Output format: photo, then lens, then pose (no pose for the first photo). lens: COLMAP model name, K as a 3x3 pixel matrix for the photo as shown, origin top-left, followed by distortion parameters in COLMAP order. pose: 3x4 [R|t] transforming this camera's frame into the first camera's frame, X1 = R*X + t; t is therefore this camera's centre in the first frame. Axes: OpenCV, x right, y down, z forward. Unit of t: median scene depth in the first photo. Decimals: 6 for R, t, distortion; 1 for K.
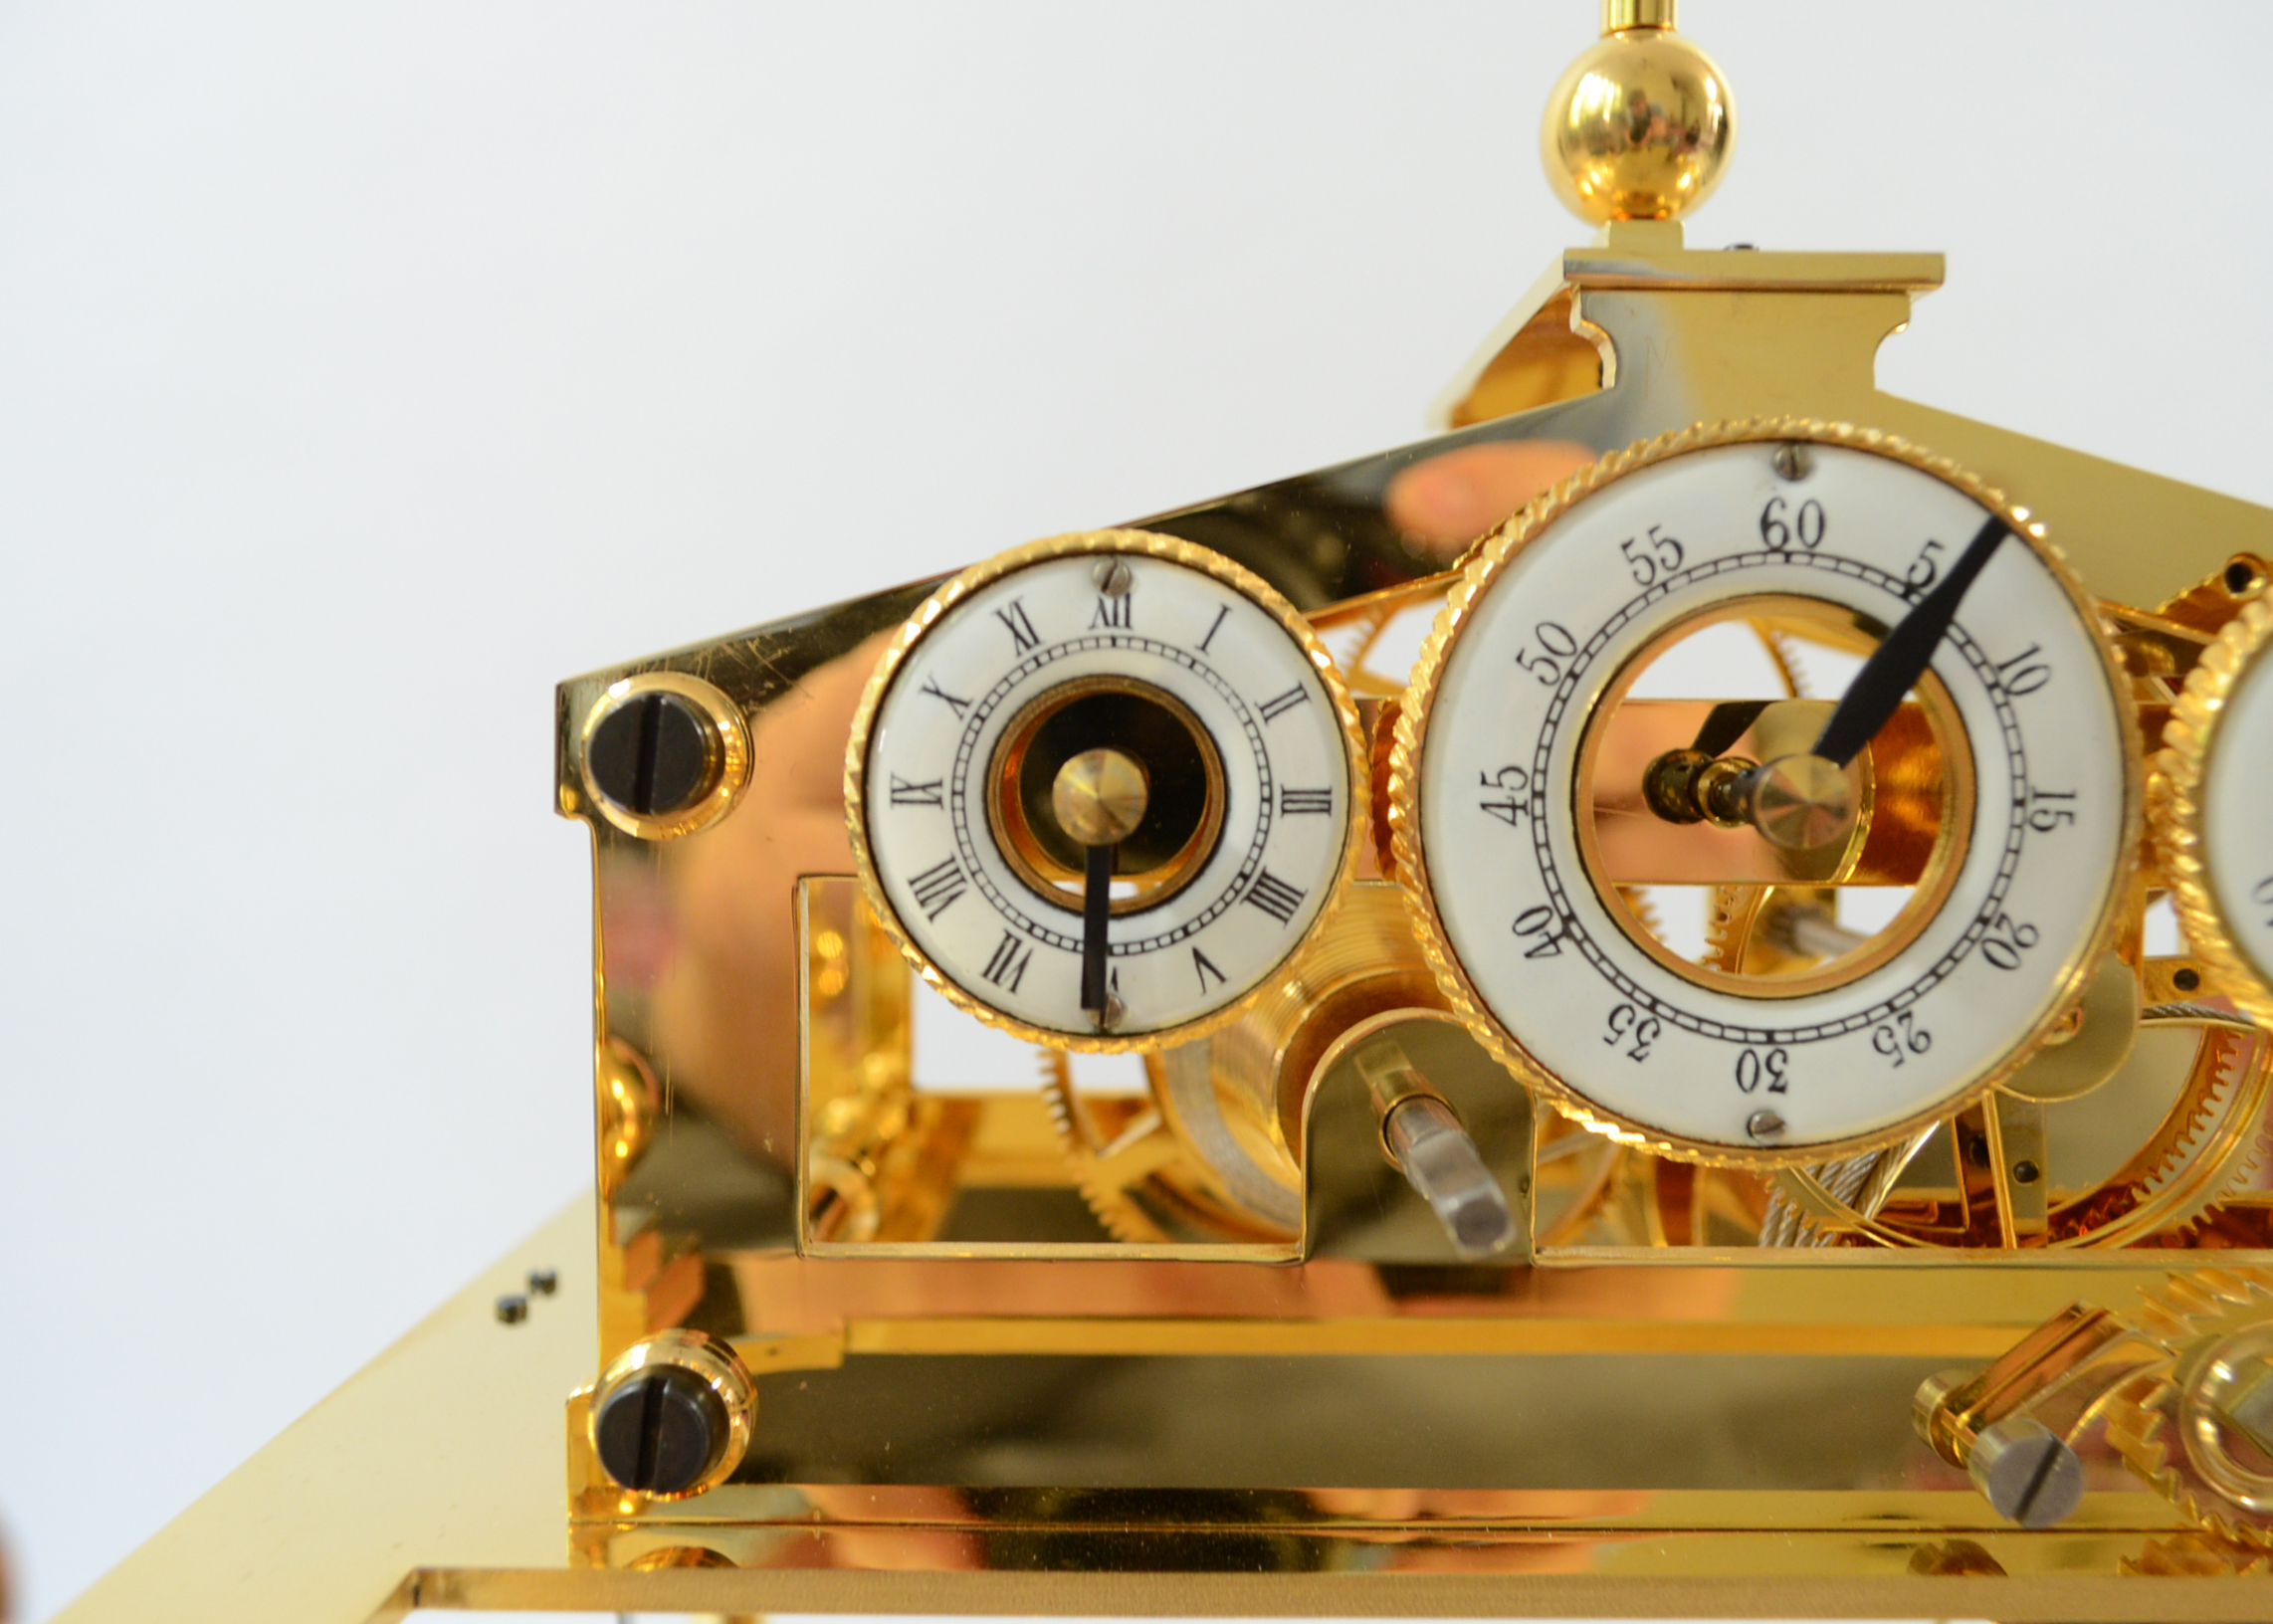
lens RADIAL K [[1827.1, 0, 1178.8], [0, 1827.1, 813.6], [0, 0, 1]] dist [-0.016276, 0.002962]
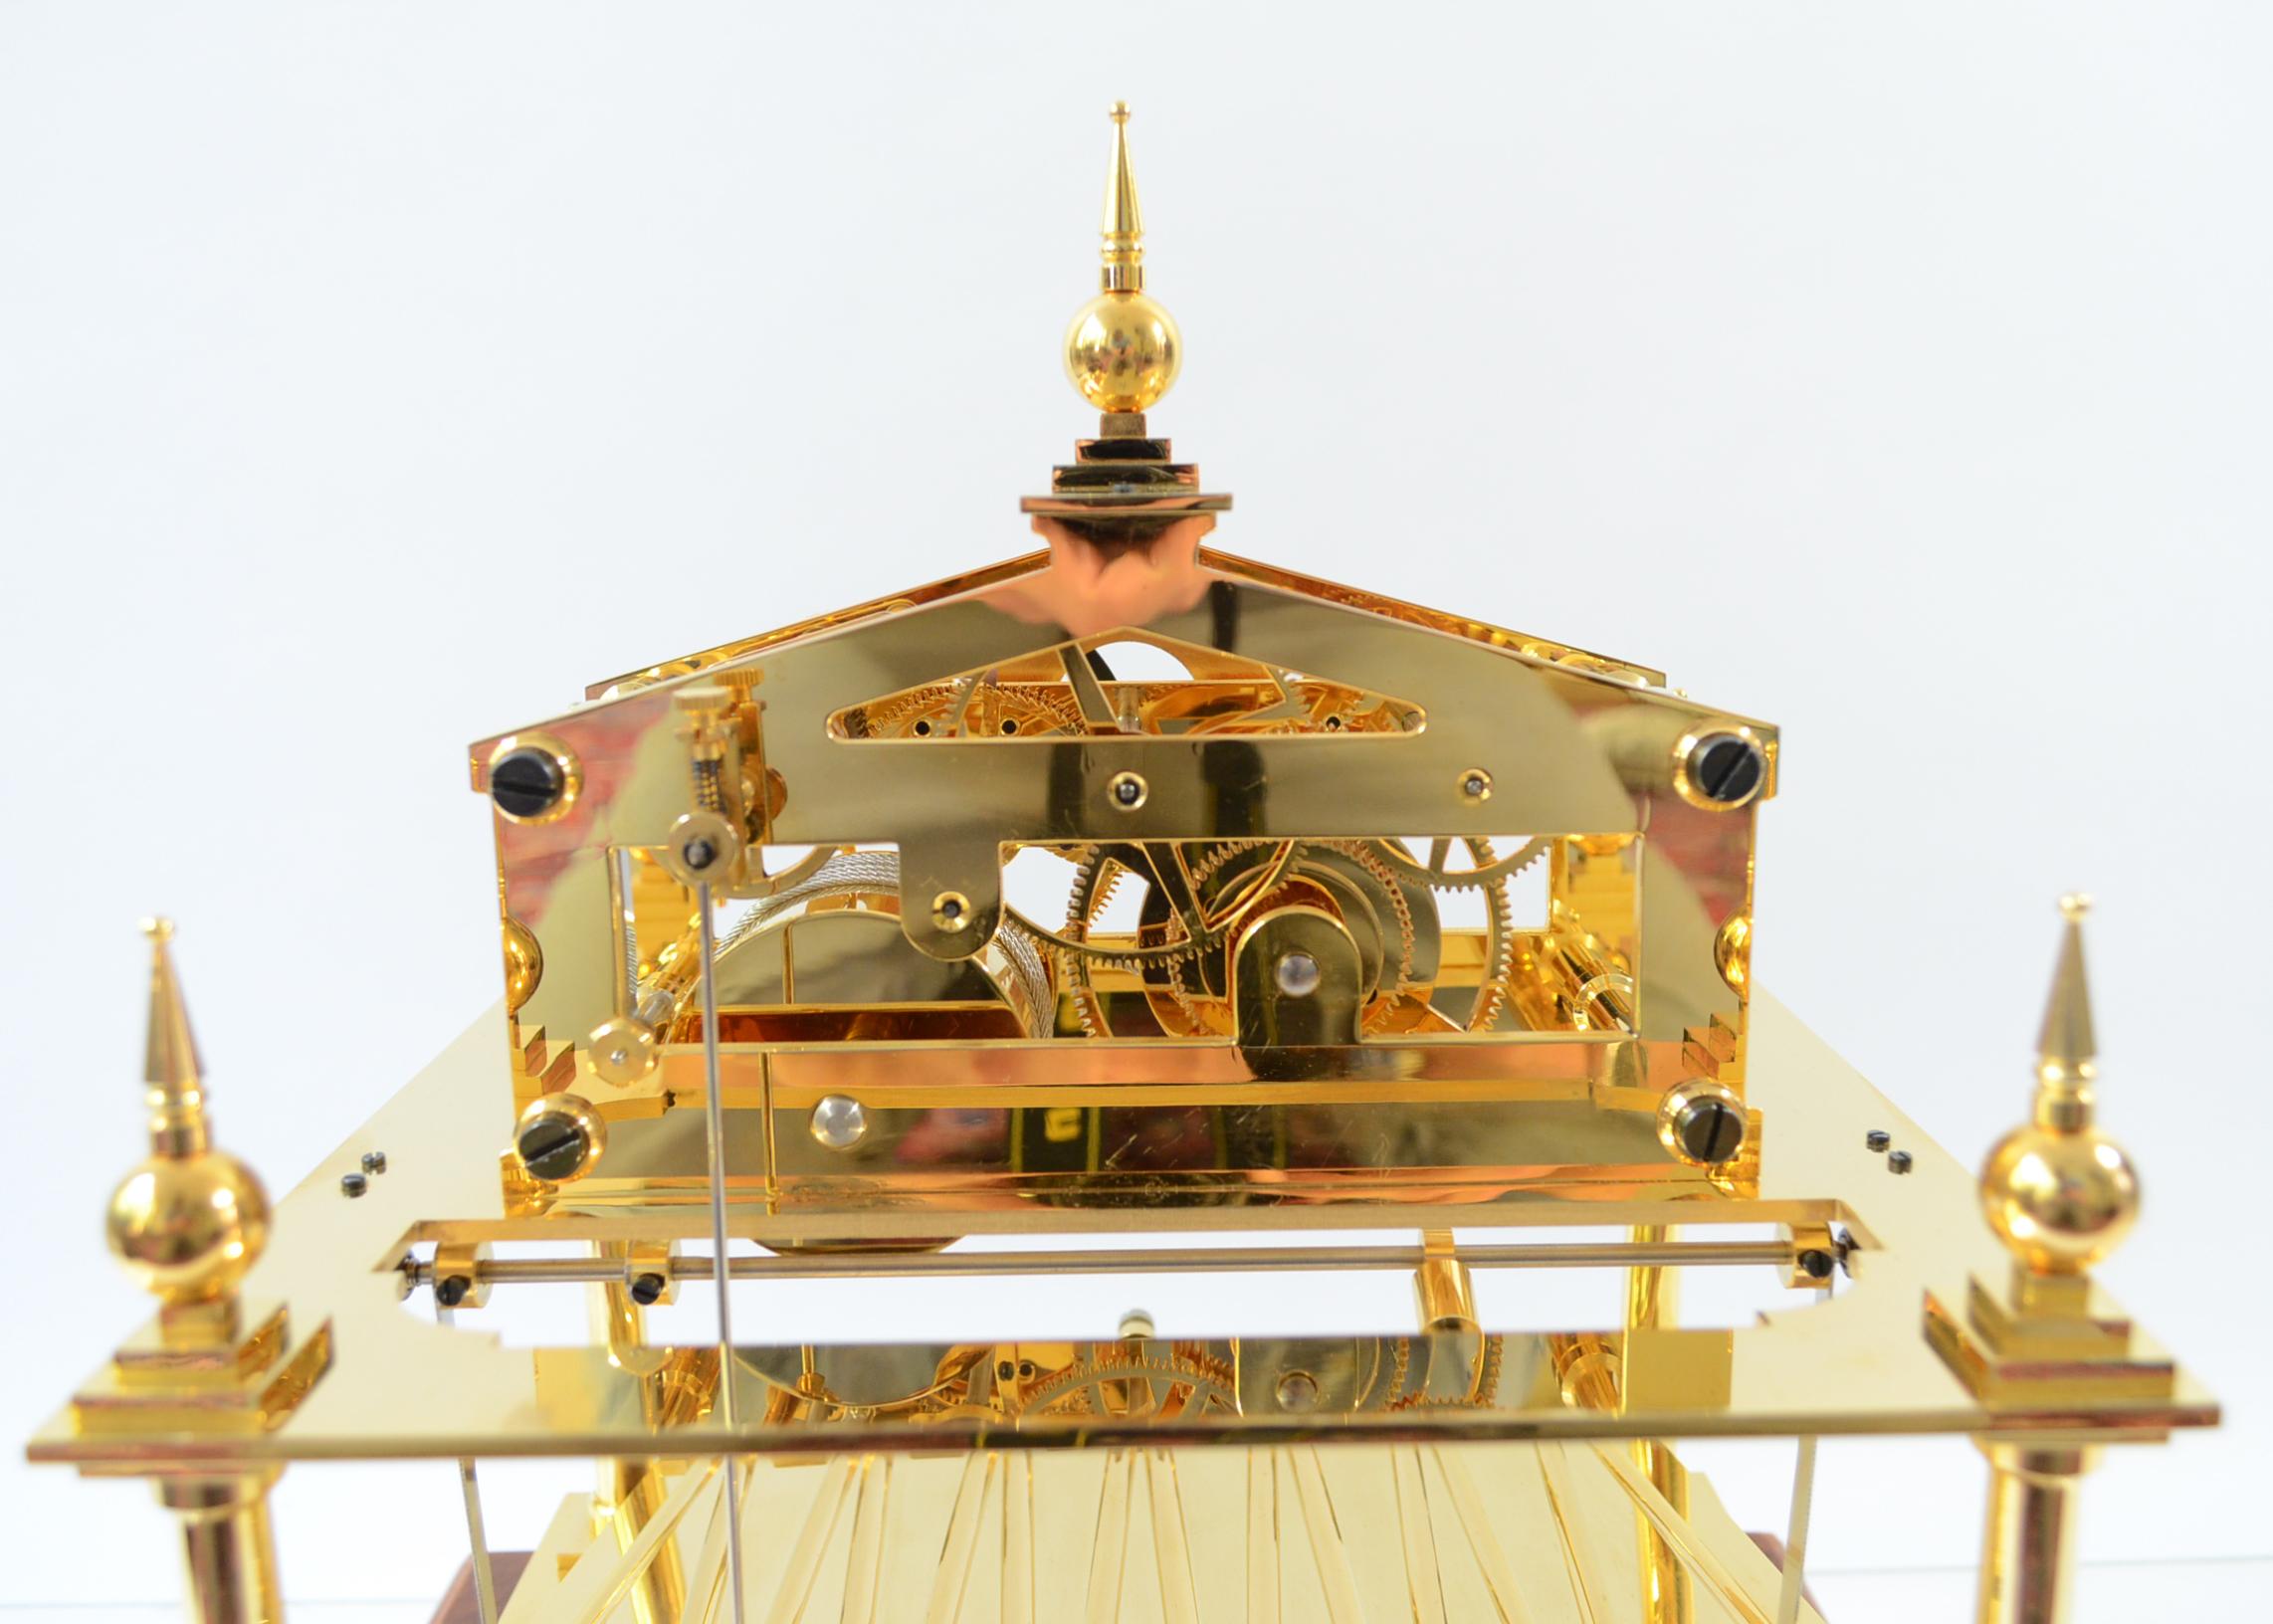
lens RADIAL K [[1996.1, 0, 1166.1], [0, 1996.1, 809.8], [0, 0, 1]] dist [-0.028717, -0.012842]
pose [[0.999590, -0.018889, 0.021528, 0.320198], [0.015714, 0.990147, 0.139145, -0.284853], [-0.023944, -0.138749, 0.990038, -1.020686]]
